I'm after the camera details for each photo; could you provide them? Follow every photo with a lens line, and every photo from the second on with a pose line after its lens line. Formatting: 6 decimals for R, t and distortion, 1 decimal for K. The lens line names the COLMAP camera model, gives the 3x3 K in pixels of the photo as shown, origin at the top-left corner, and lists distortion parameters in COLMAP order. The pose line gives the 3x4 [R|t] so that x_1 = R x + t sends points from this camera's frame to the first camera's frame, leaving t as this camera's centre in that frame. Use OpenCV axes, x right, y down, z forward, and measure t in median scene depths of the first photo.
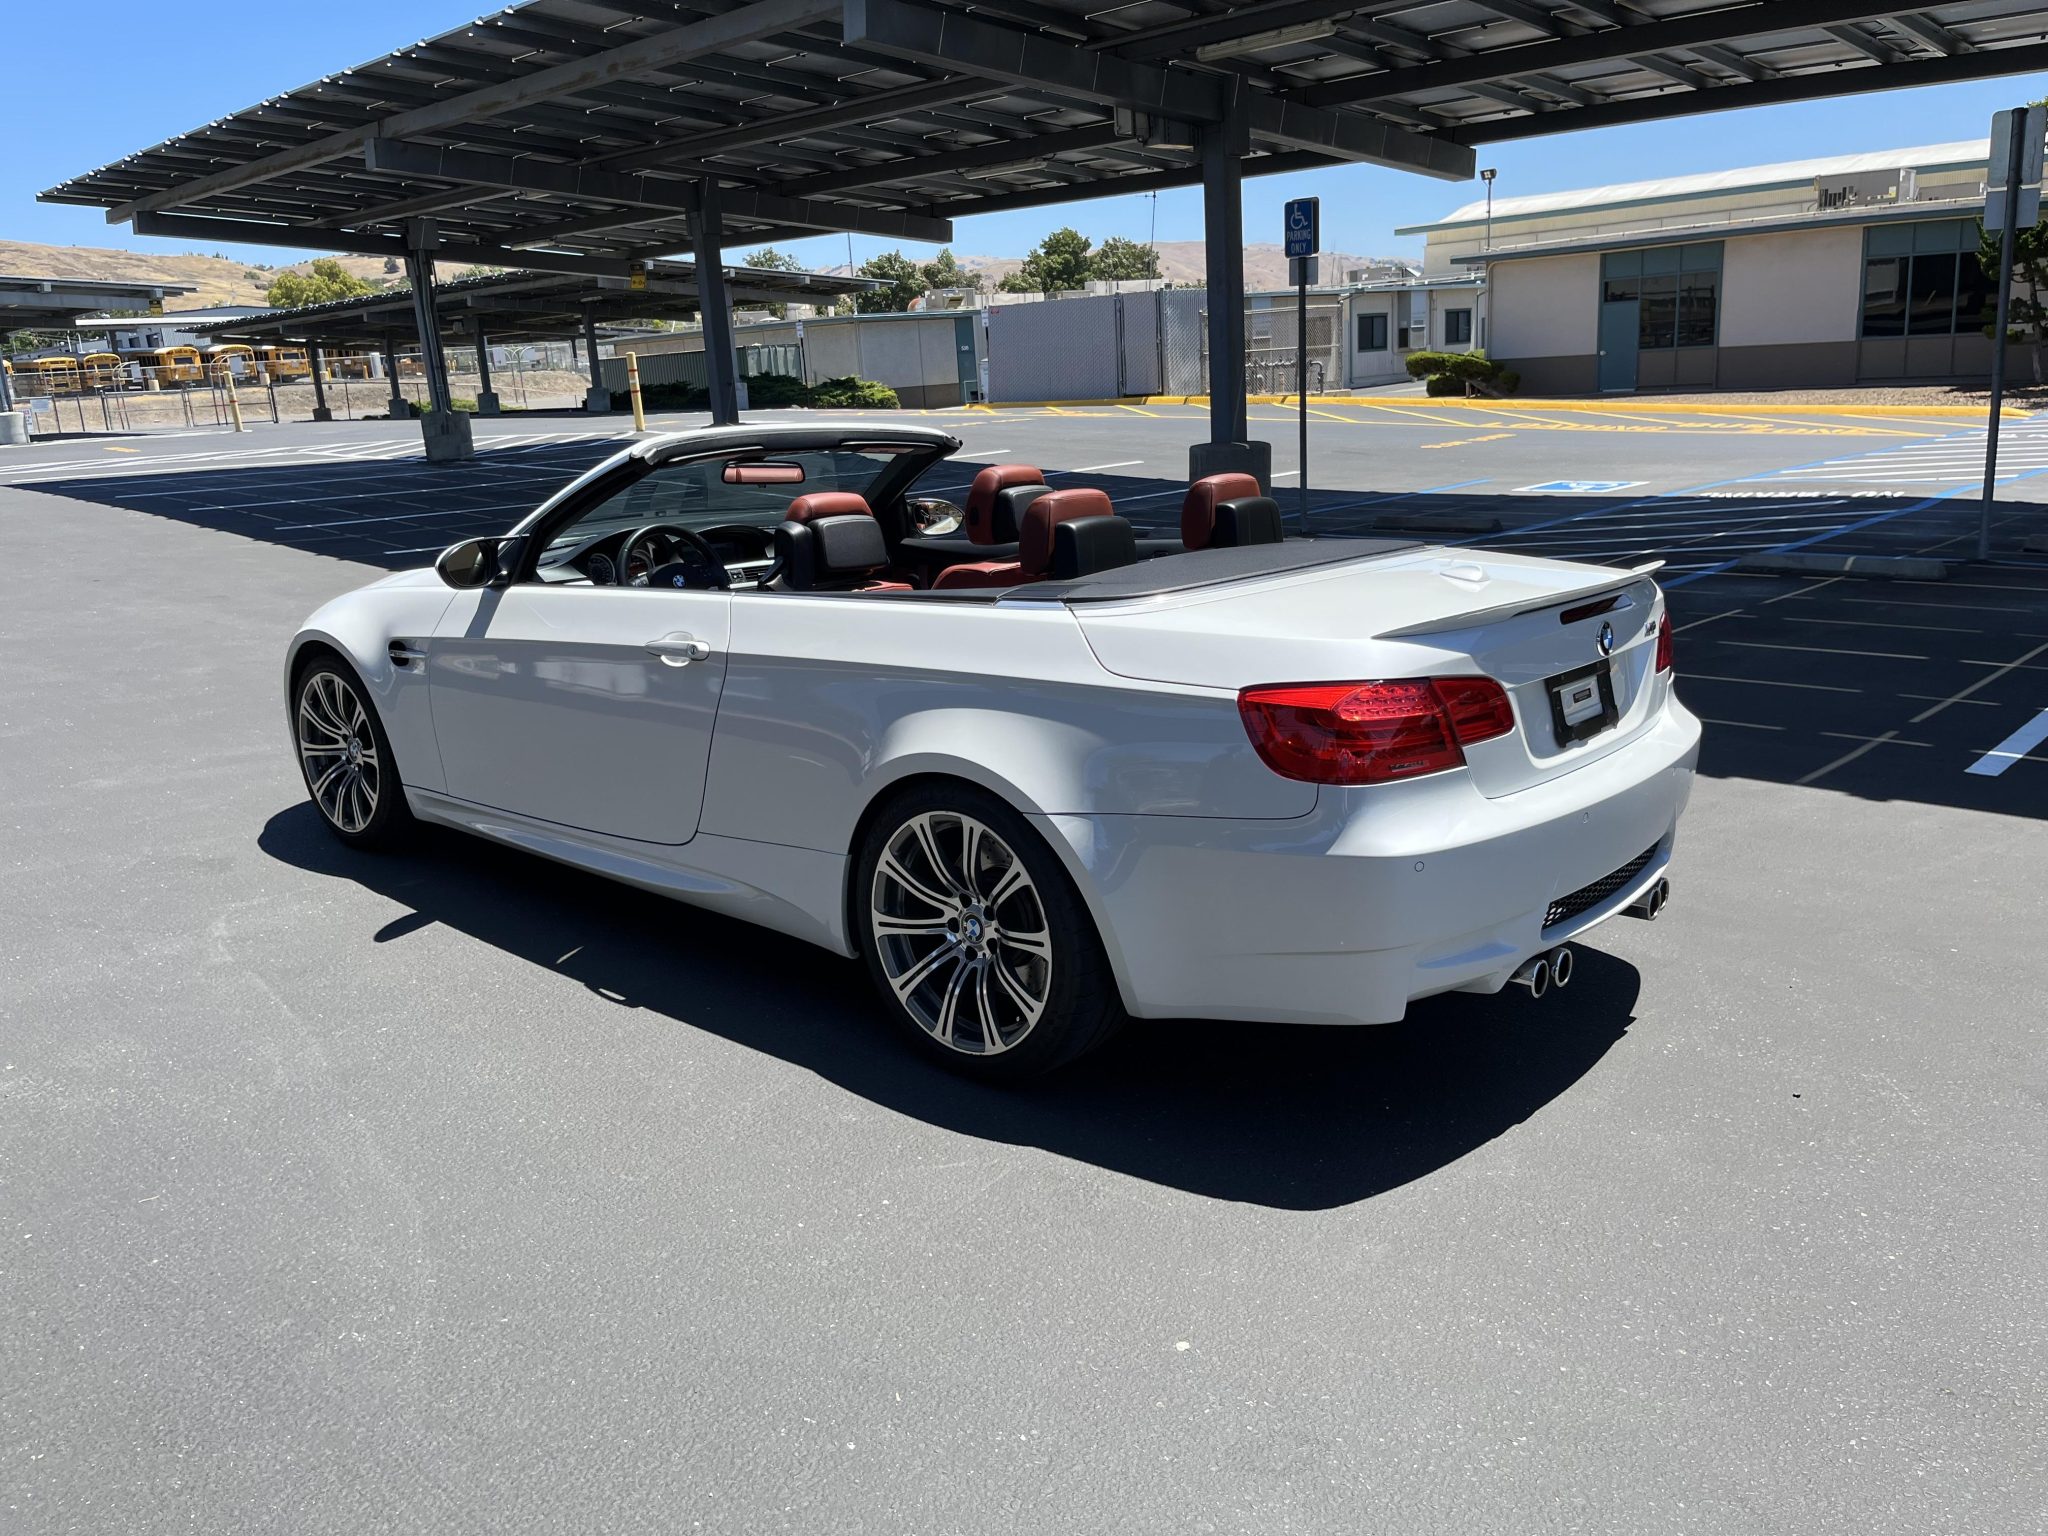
lens RADIAL K [[1559.1, 0, 1027.7], [0, 1559.1, 759.4], [0, 0, 1]] dist [0.054725, -0.070801]
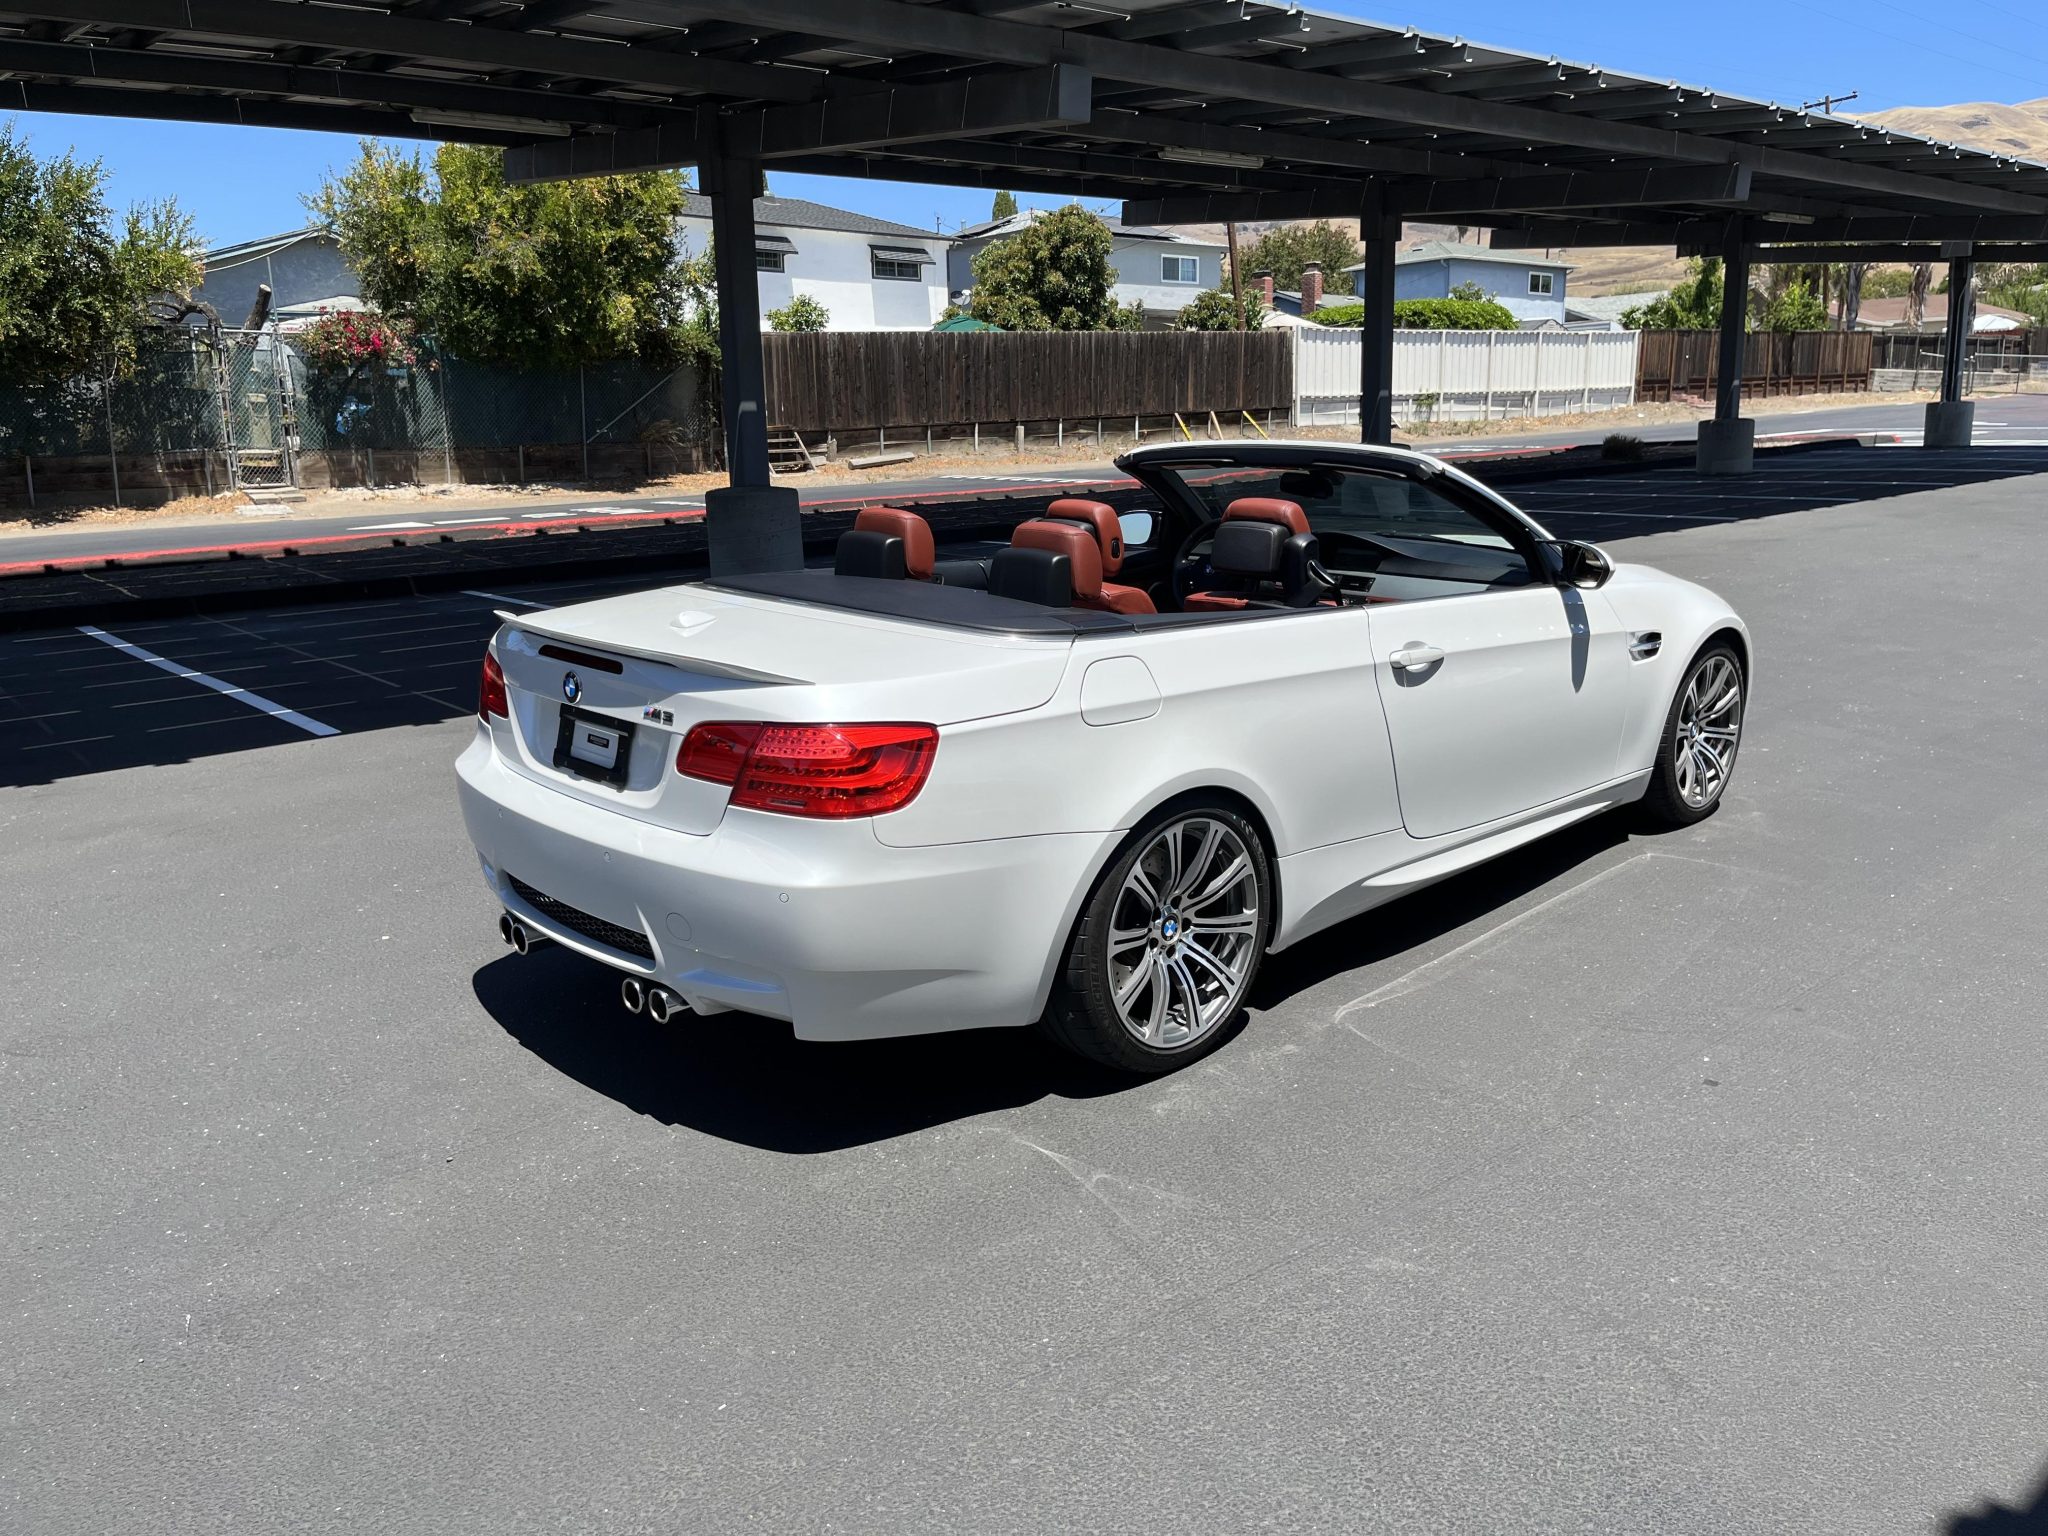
lens RADIAL K [[1559.1, 0, 1034.5], [0, 1559.1, 758.5], [0, 0, 1]] dist [0.054725, -0.070801]
pose [[-0.072113, 0.261478, -0.962512, 0.307818], [-0.221499, 0.936728, 0.271068, -0.086678], [0.972491, 0.232743, -0.009633, 0.296585]]
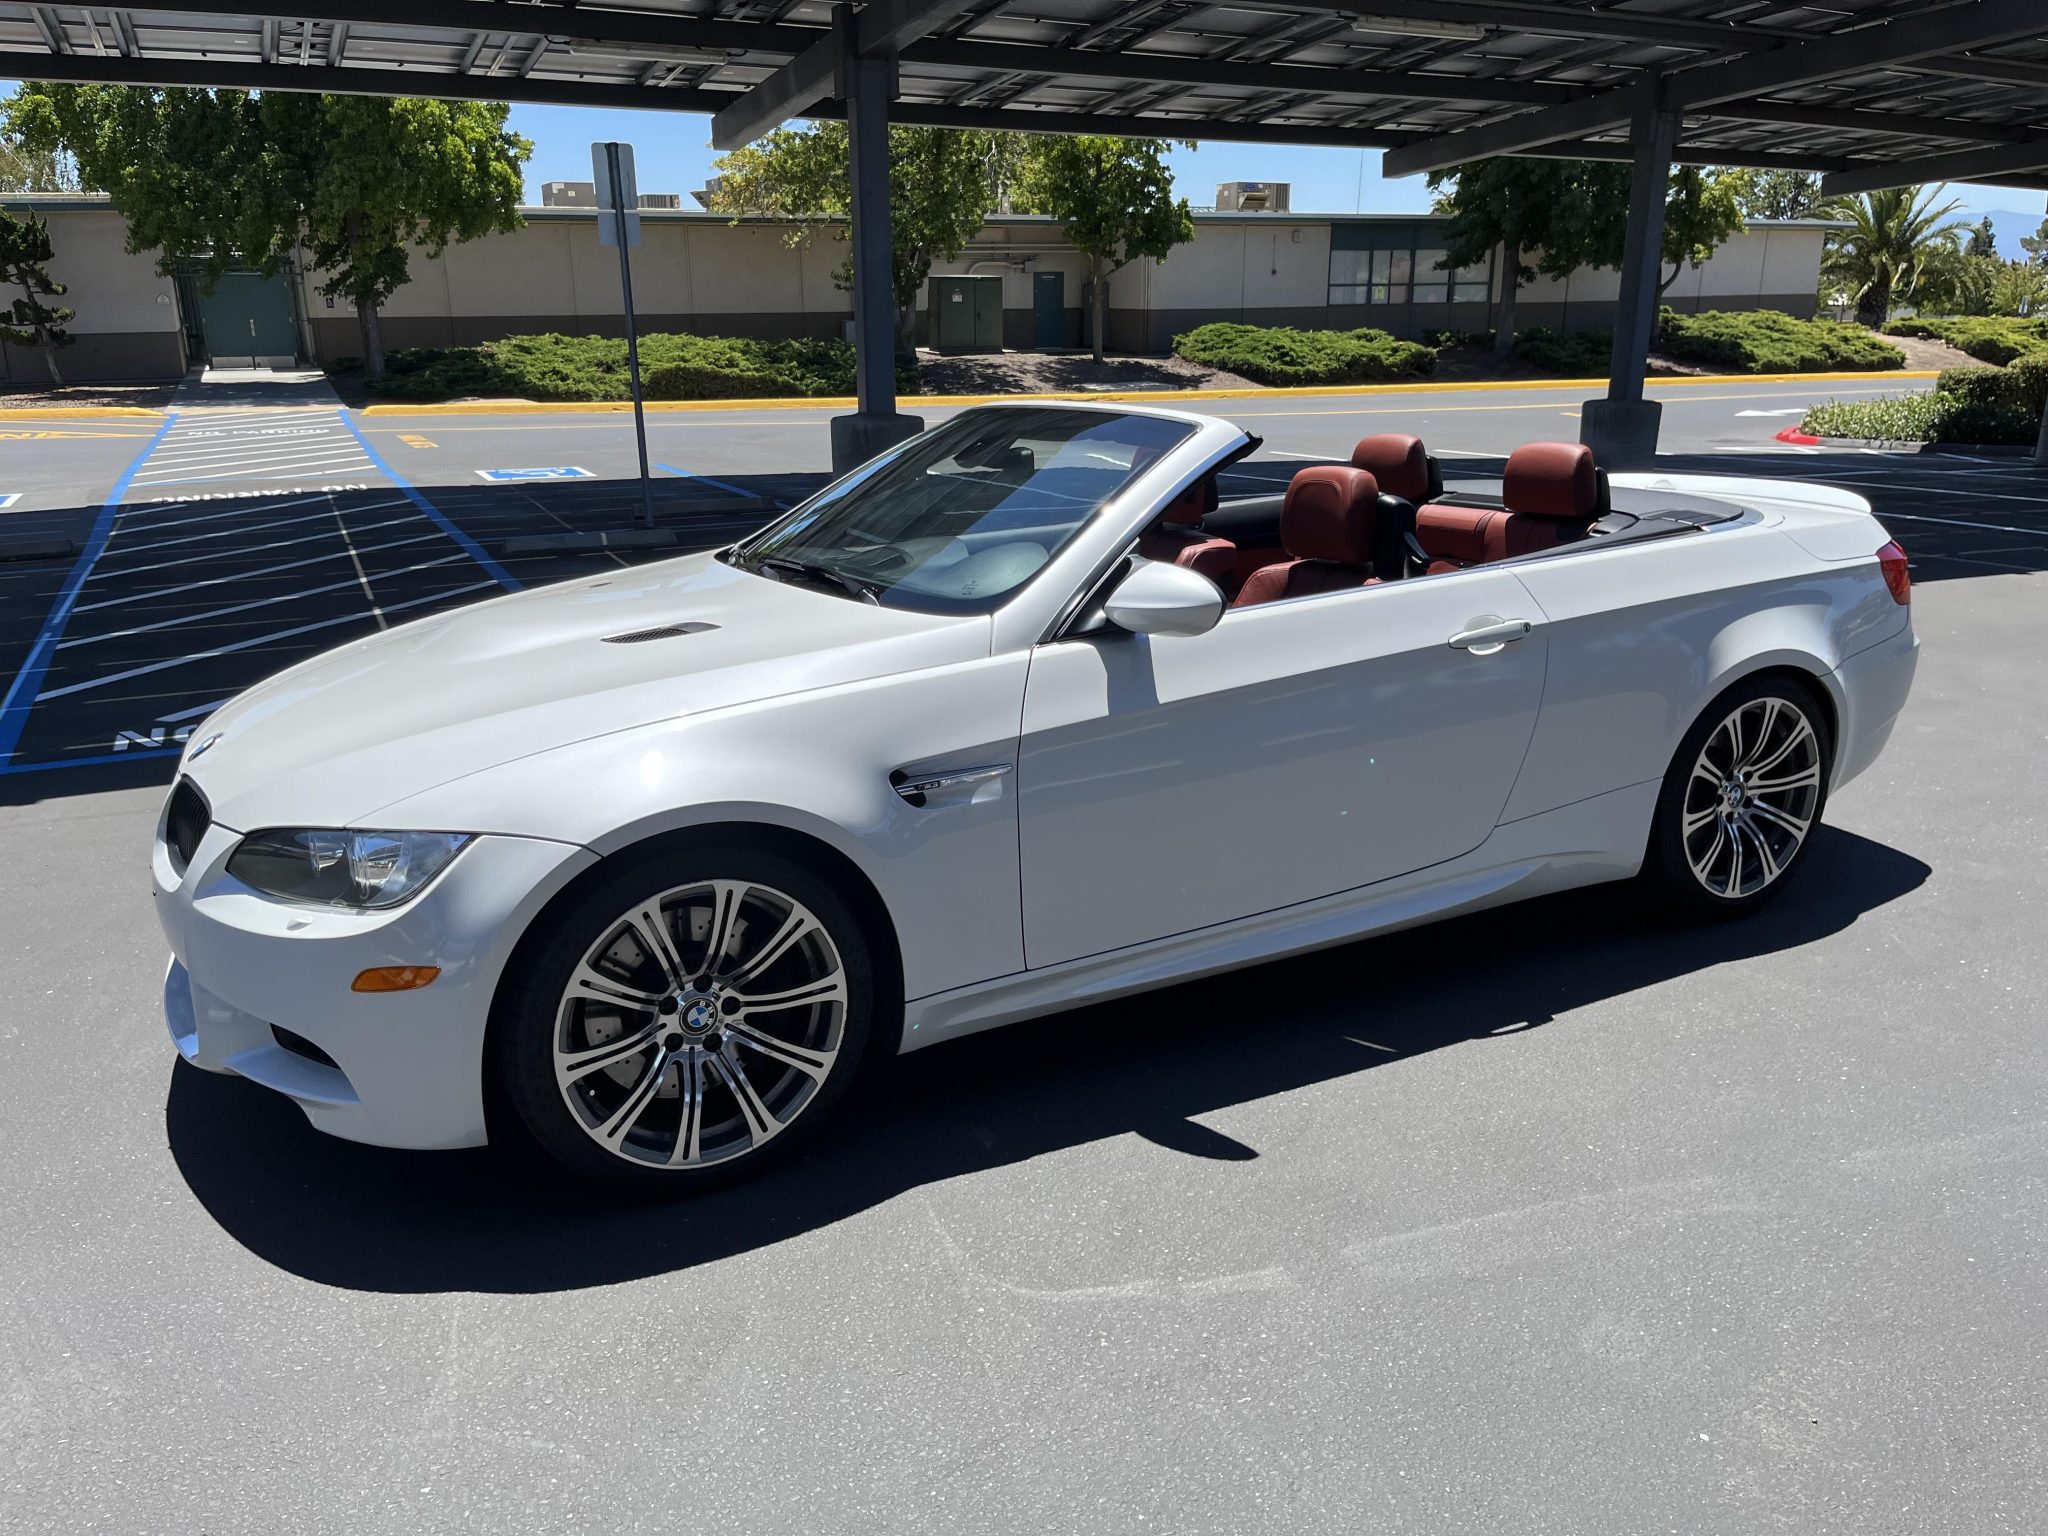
lens RADIAL K [[1559.1, 0, 1014.6], [0, 1559.1, 760.4], [0, 0, 1]] dist [0.054725, -0.070801]
pose [[0.326829, -0.218712, 0.919428, -0.315942], [0.222366, 0.963338, 0.150113, -0.053555], [-0.918551, 0.155388, 0.363481, 0.250320]]
